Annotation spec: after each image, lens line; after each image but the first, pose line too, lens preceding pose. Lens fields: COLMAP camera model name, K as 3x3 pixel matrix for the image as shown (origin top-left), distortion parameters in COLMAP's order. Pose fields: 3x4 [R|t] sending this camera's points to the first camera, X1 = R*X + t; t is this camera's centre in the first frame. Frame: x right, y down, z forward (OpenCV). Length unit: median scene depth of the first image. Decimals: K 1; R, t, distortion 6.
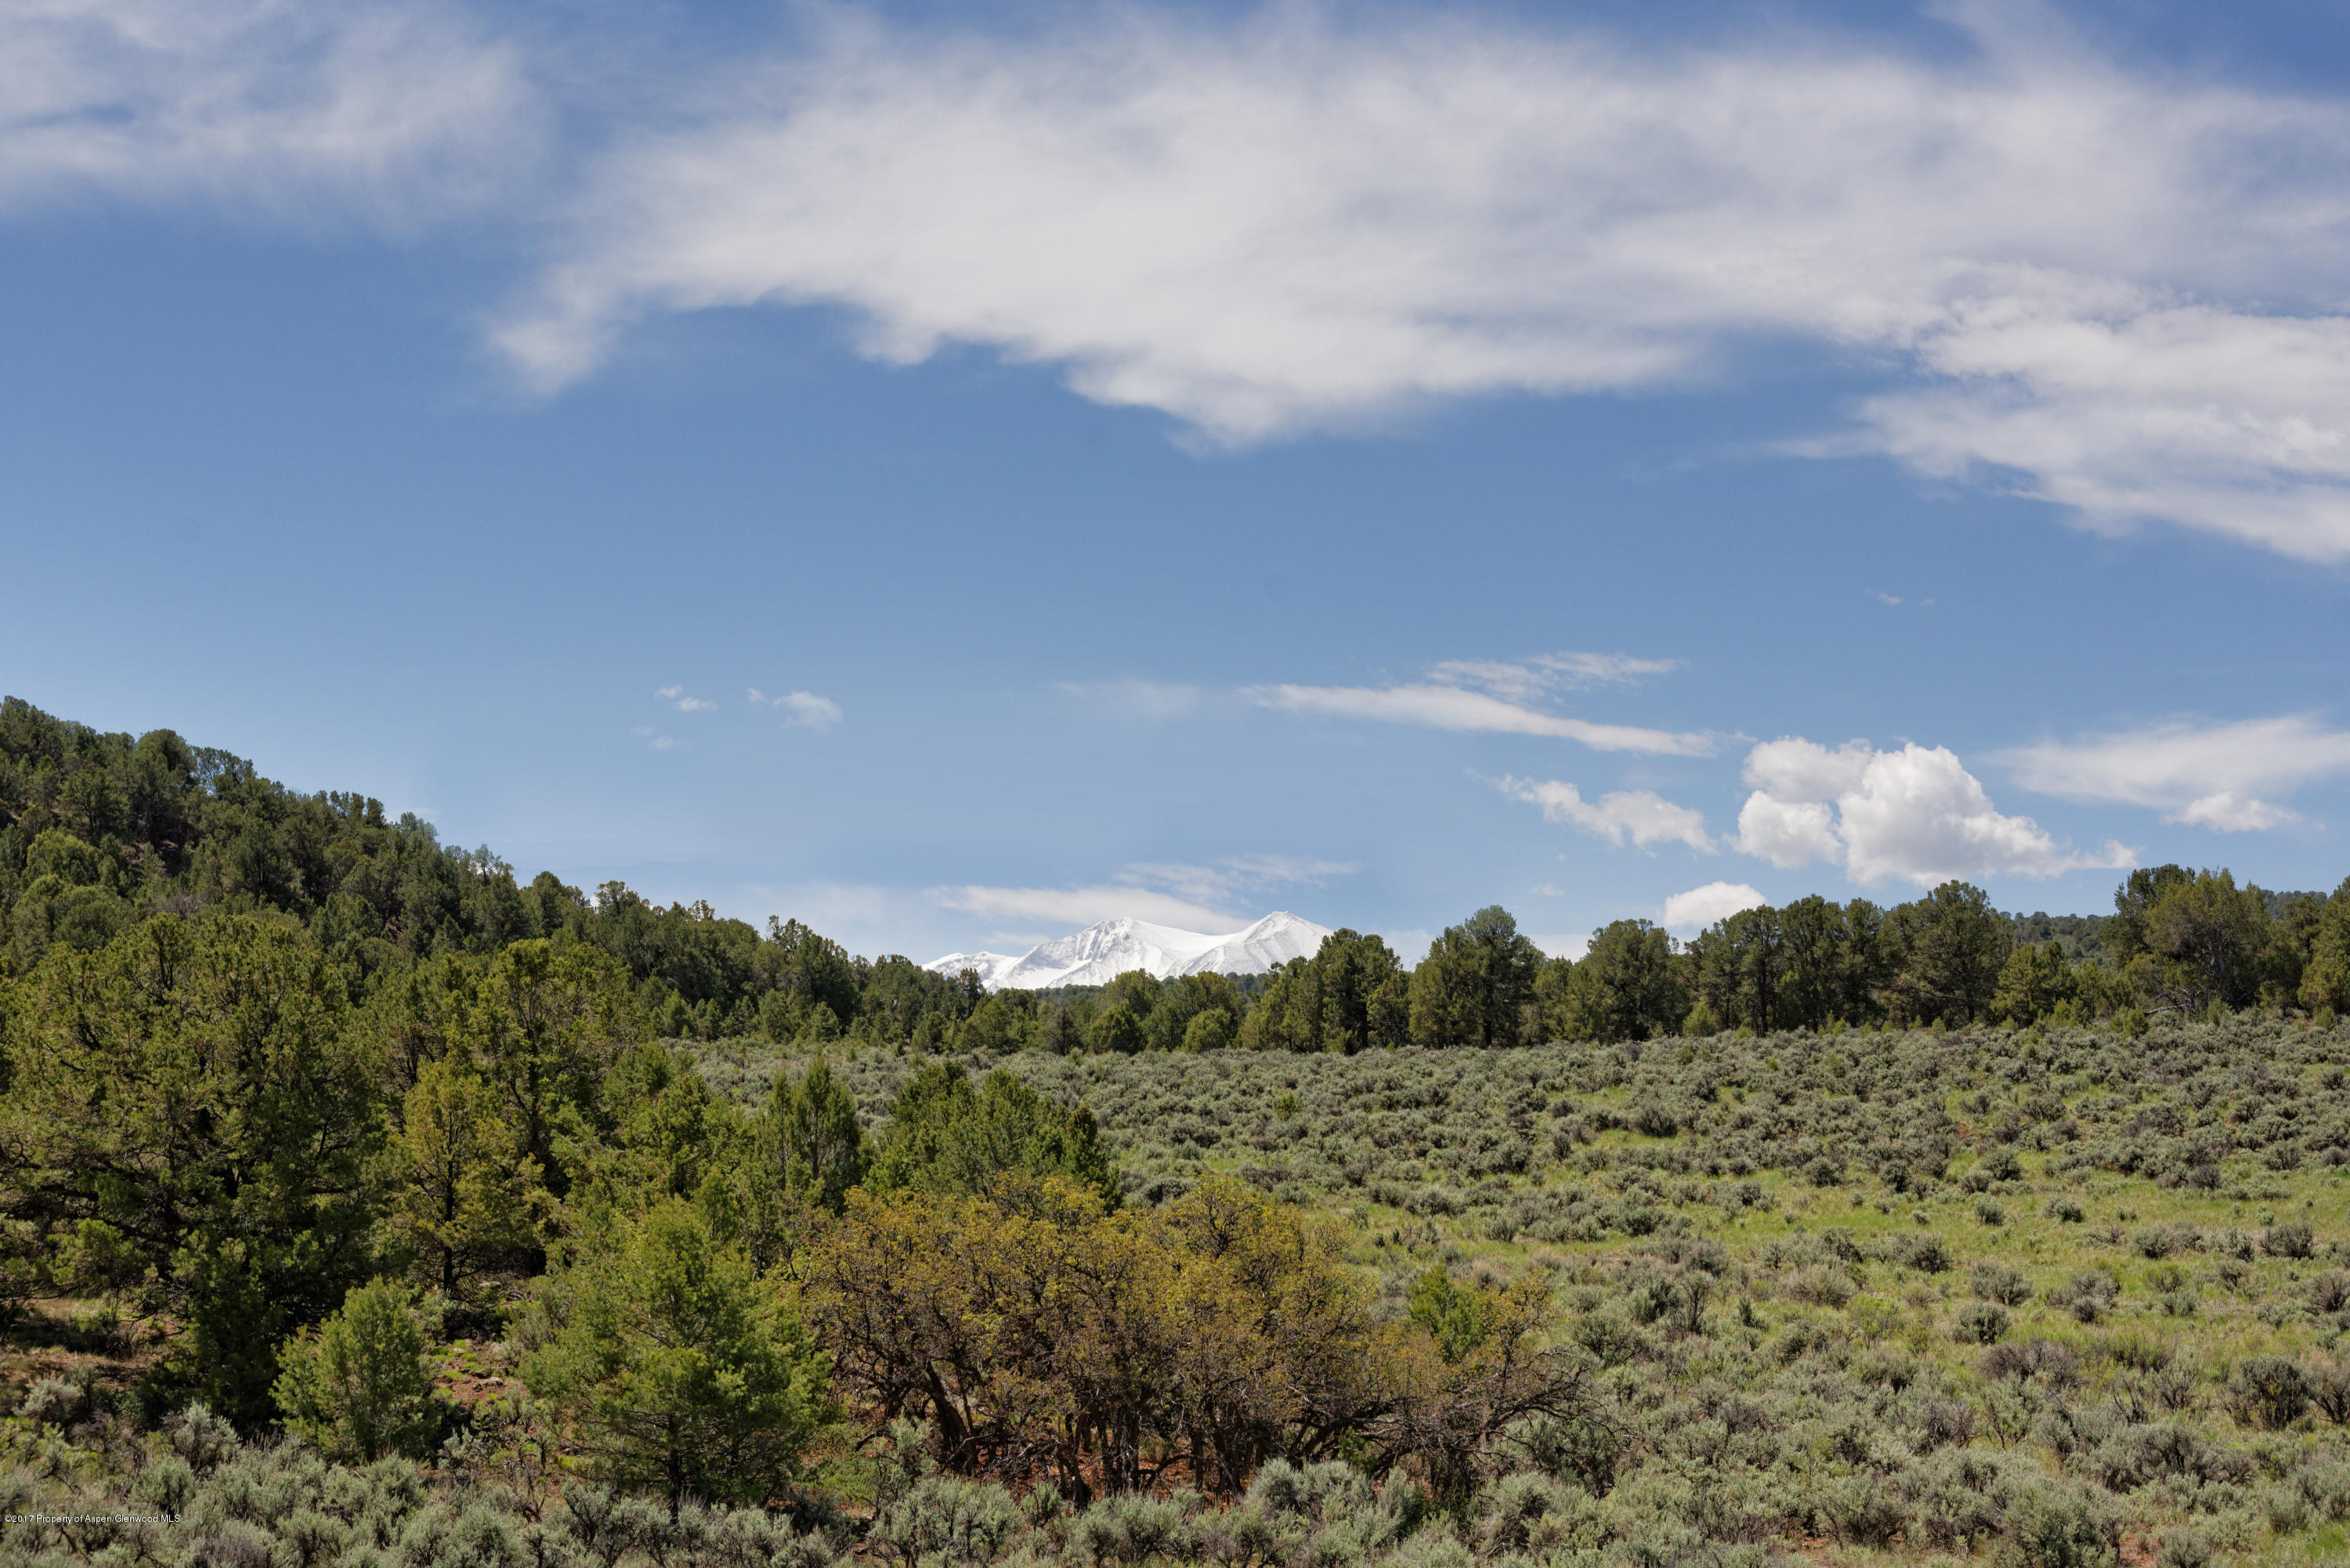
lens RADIAL K [[3637.1, 0, 1055.3], [0, 3637.1, 810.5], [0, 0, 1]] dist [-0.015271, 0.000000]
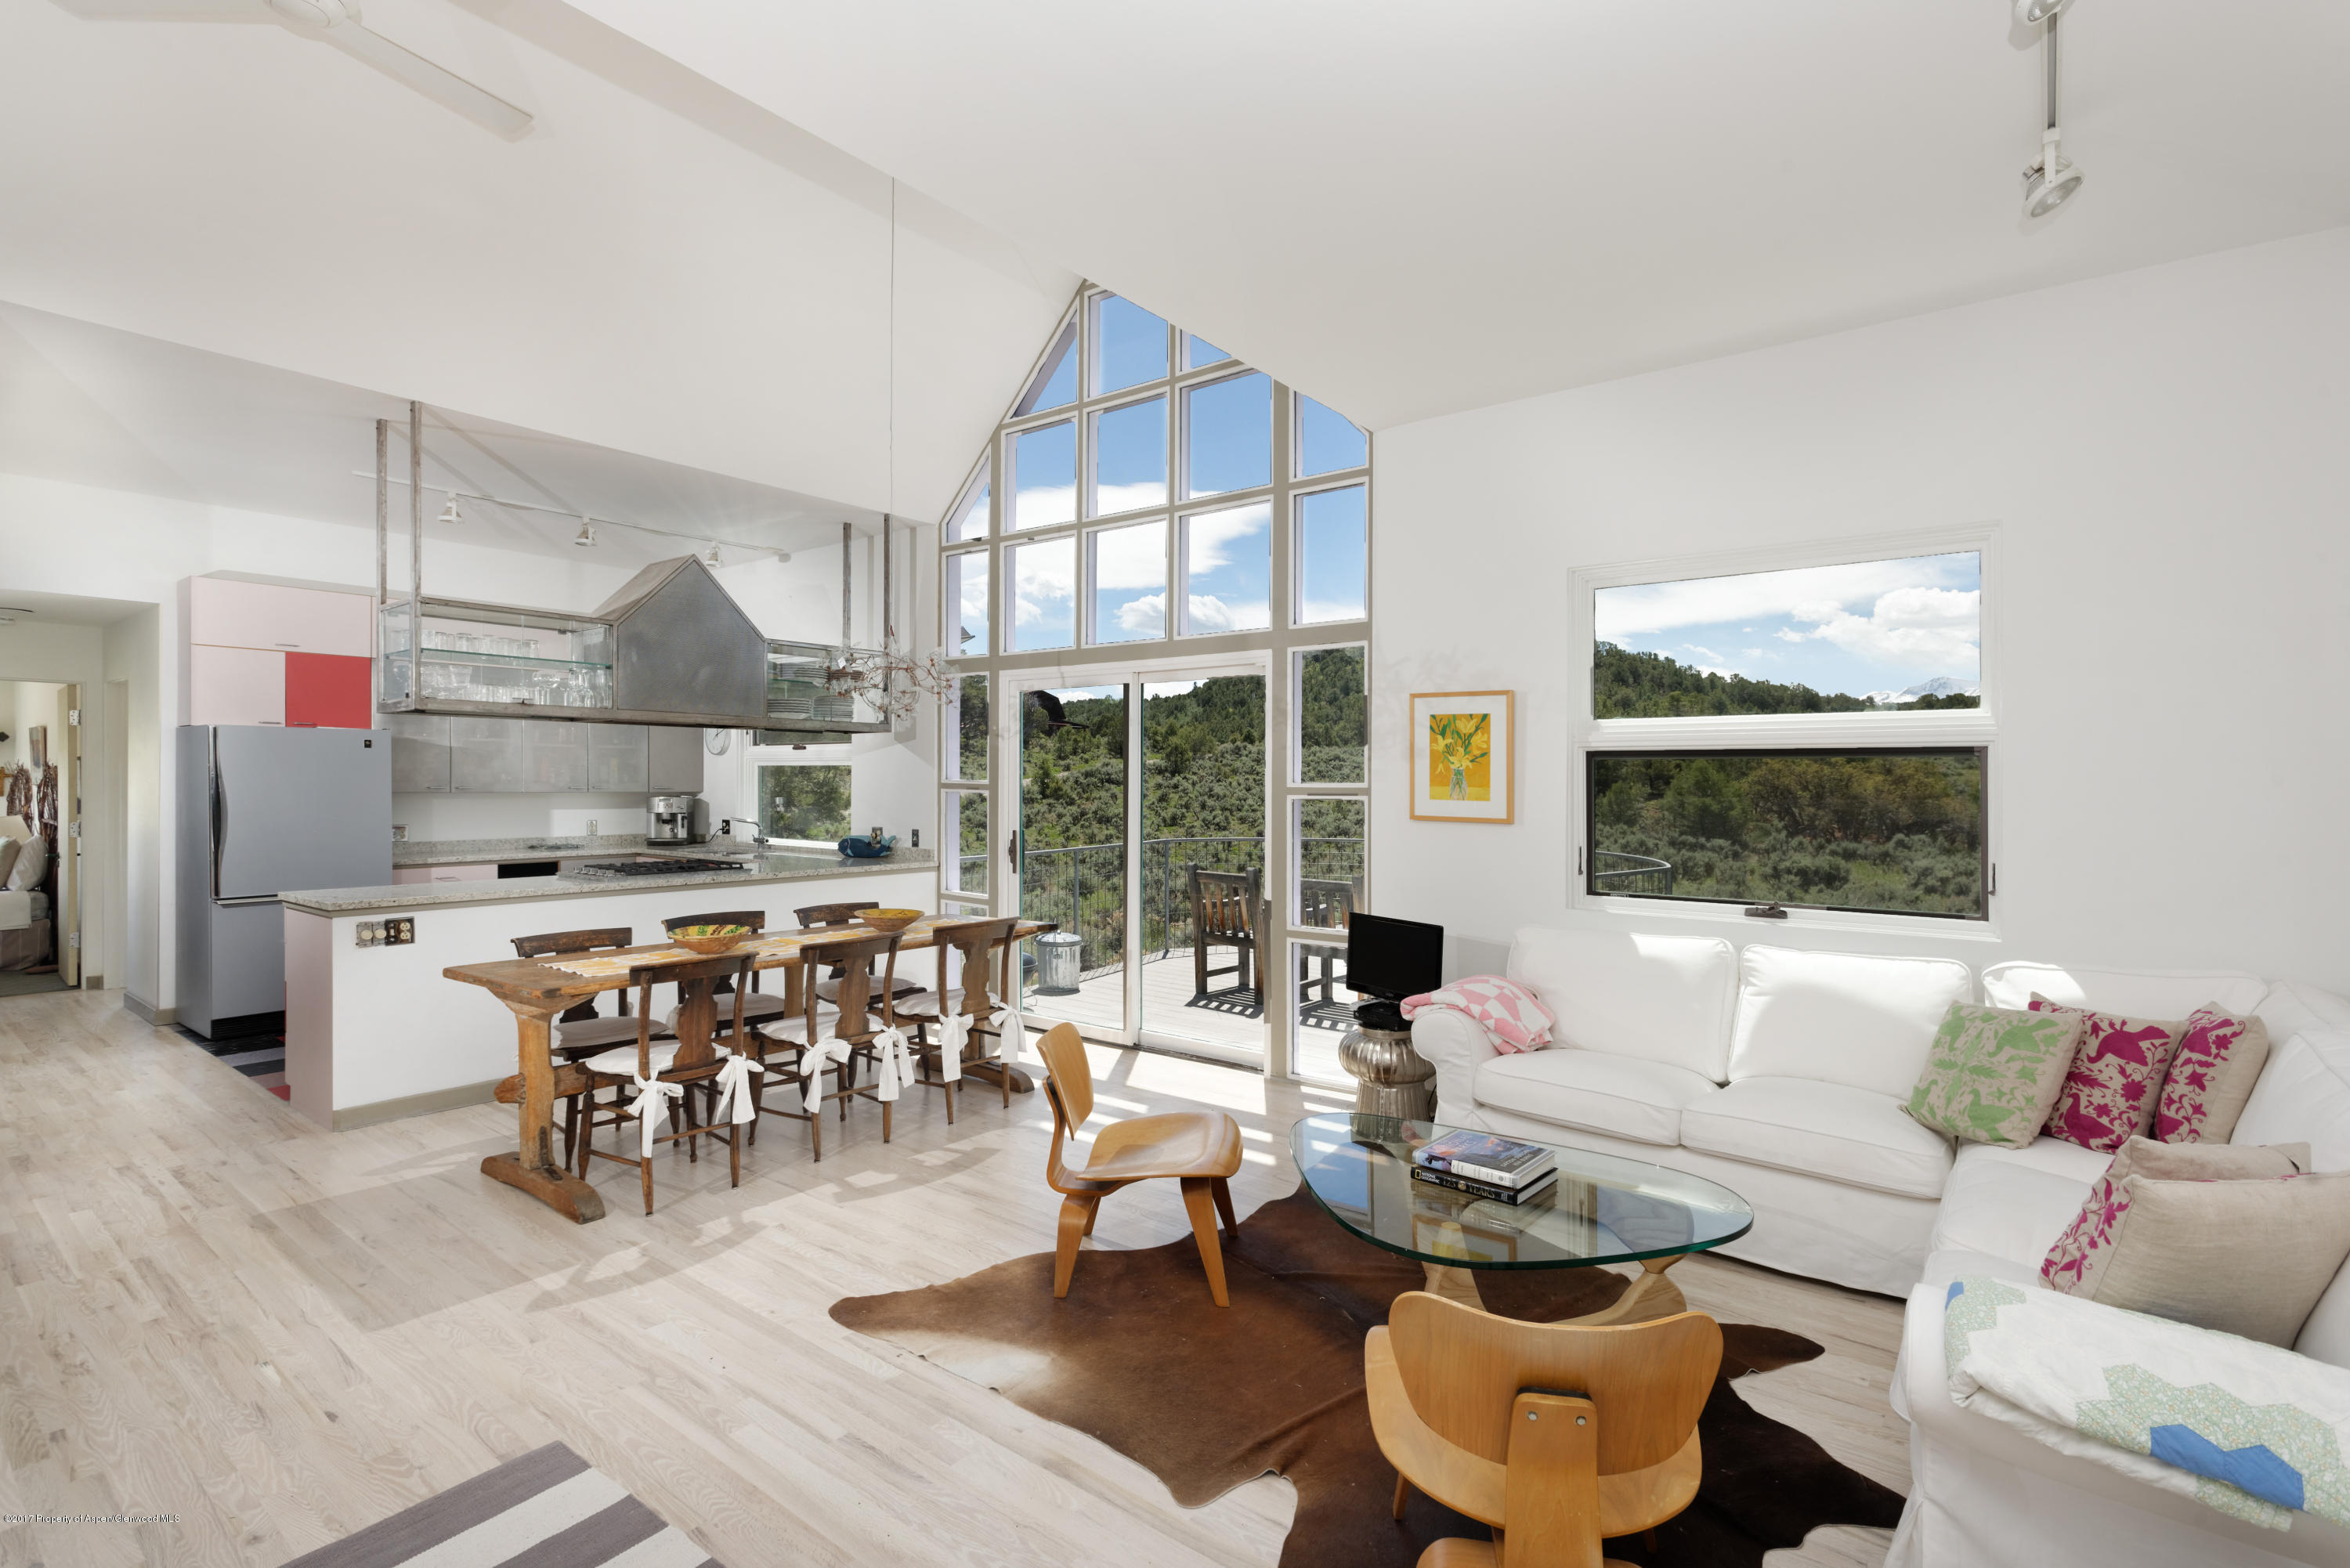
lens RADIAL K [[1074.1, 0, 1220.3], [0, 1074.1, 772.0], [0, 0, 1]] dist [0.002604, 0.002537]
pose [[0.831650, -0.006785, -0.555259, 0.066896], [0.062556, 0.994705, 0.081539, 0.000261], [0.551766, -0.102547, 0.827671, -0.125541]]
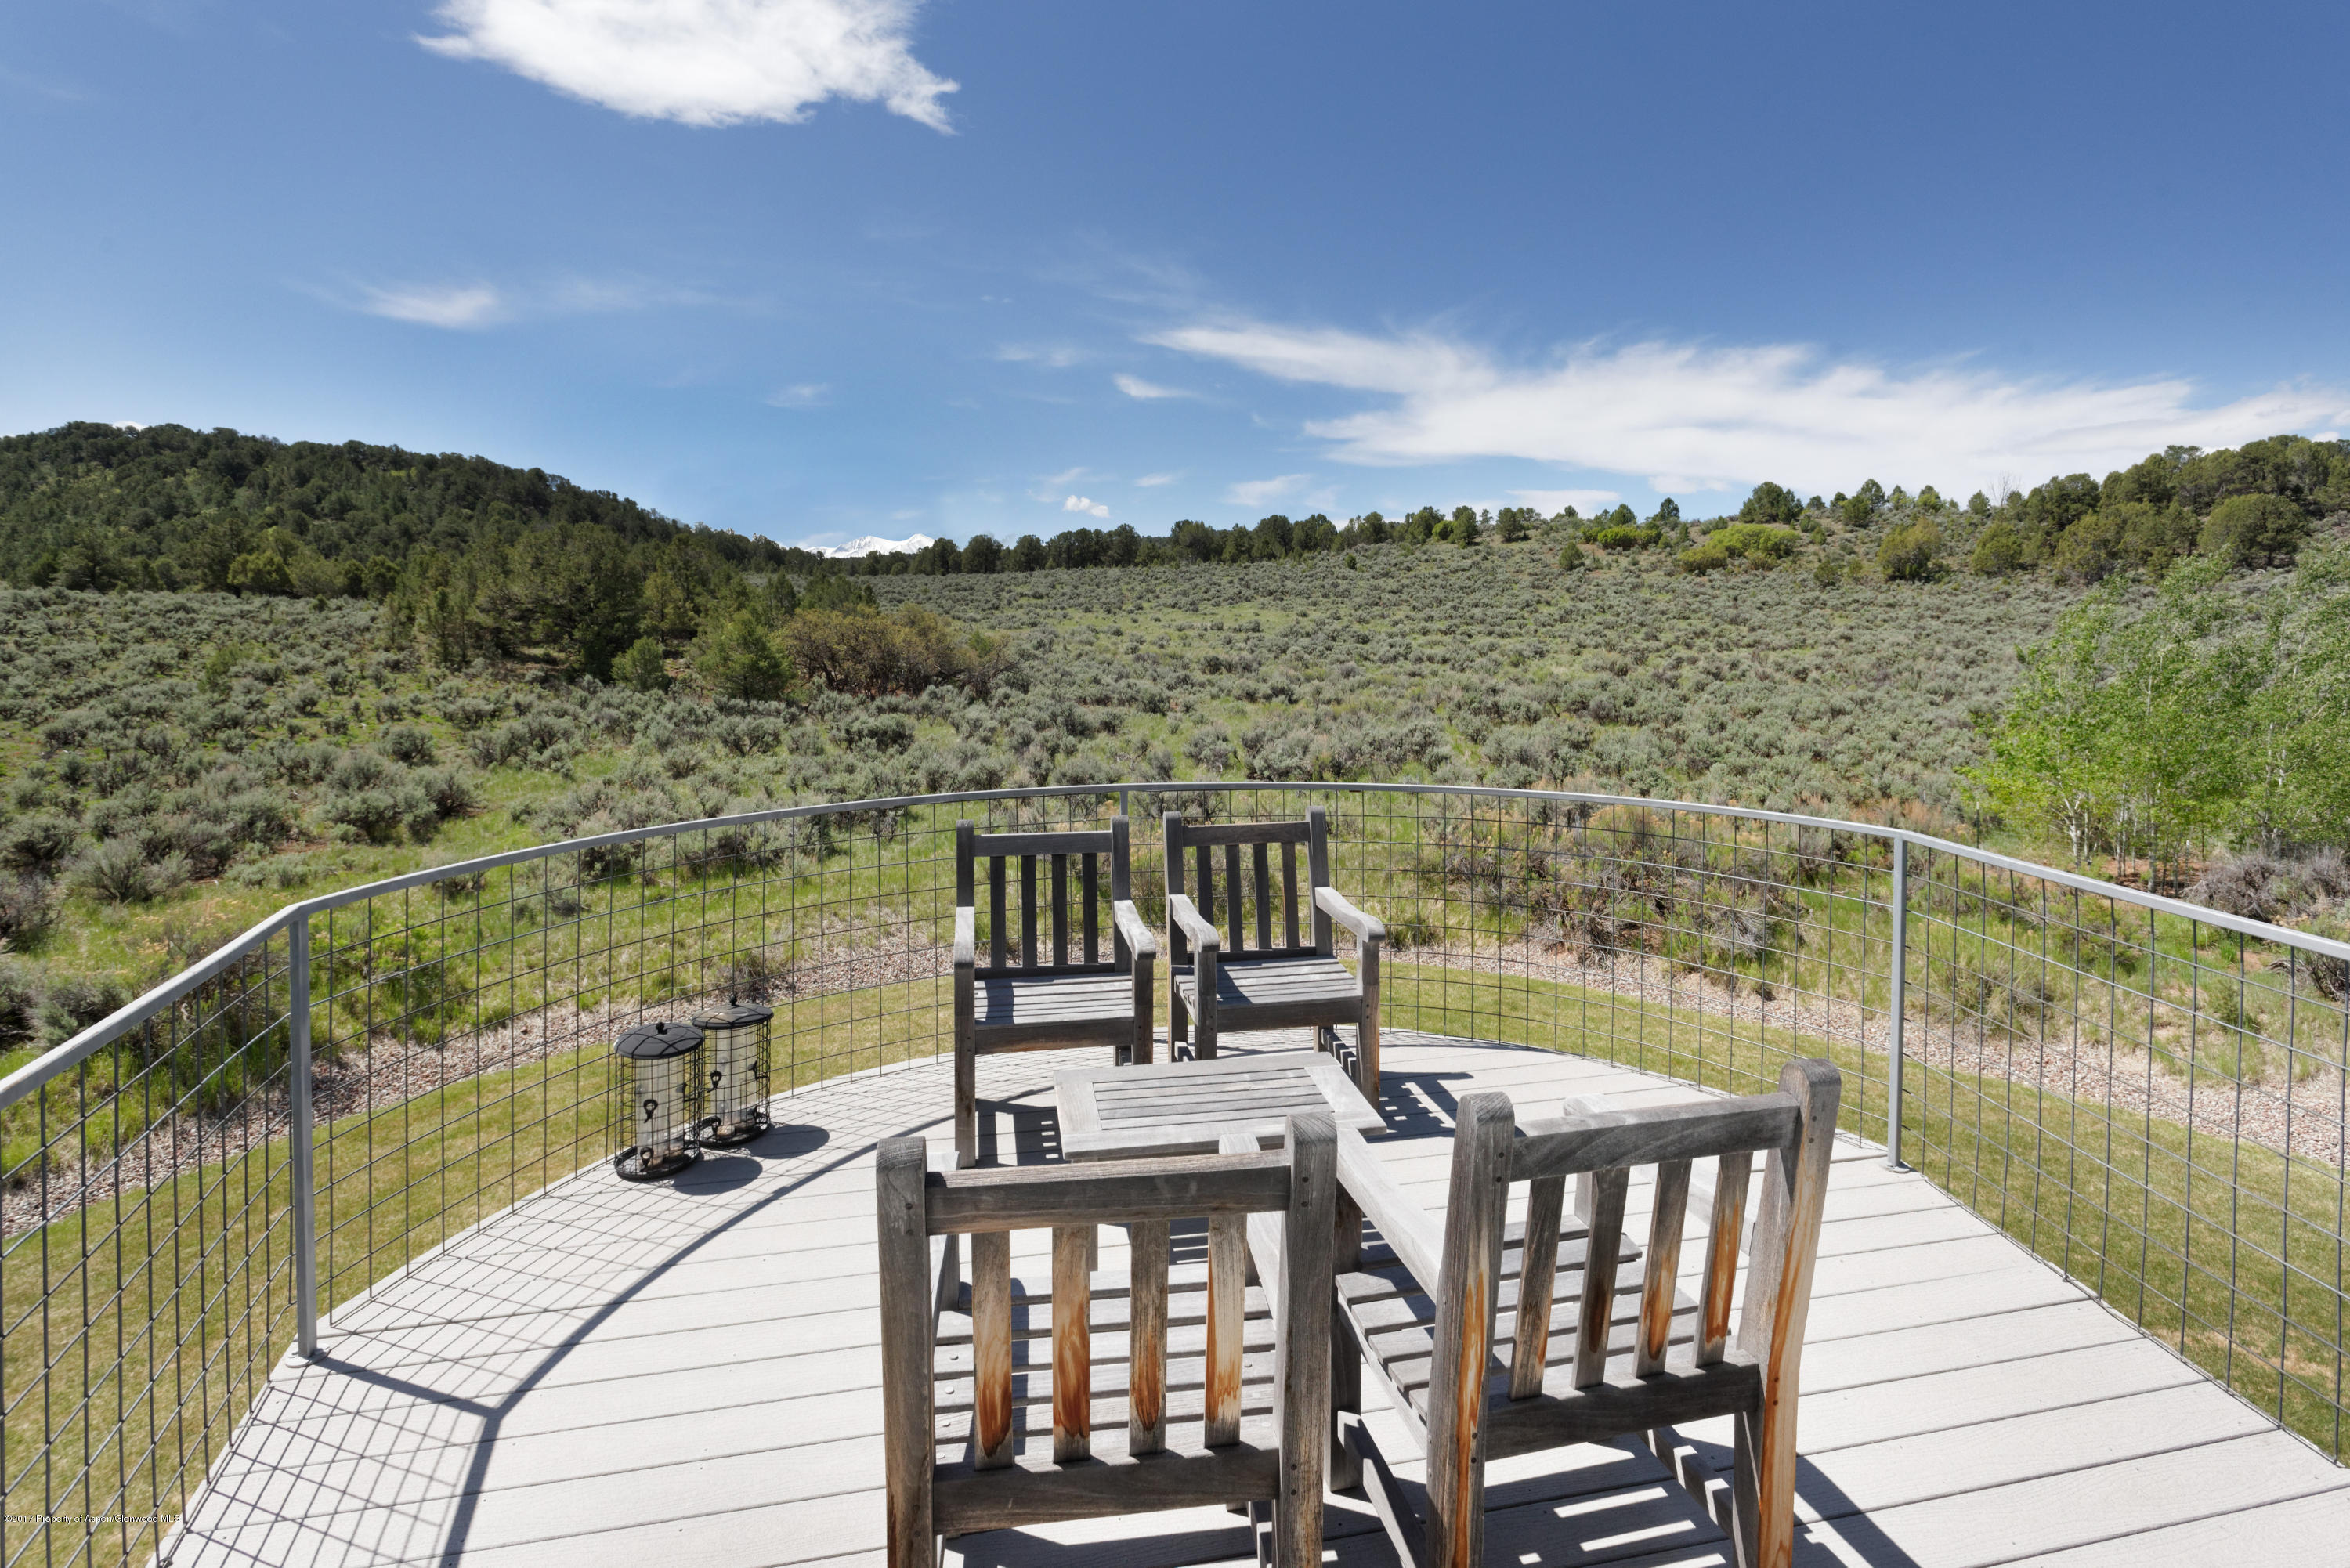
lens RADIAL K [[1128.5, 0, 1134.4], [0, 1128.5, 649.4], [0, 0, 1]] dist [-0.006334, 0.002396]
pose [[0.968453, -0.020063, 0.248387, -0.012097], [-0.011686, 0.992001, 0.125690, 0.007980], [-0.248922, -0.124628, 0.960472, -0.040357]]
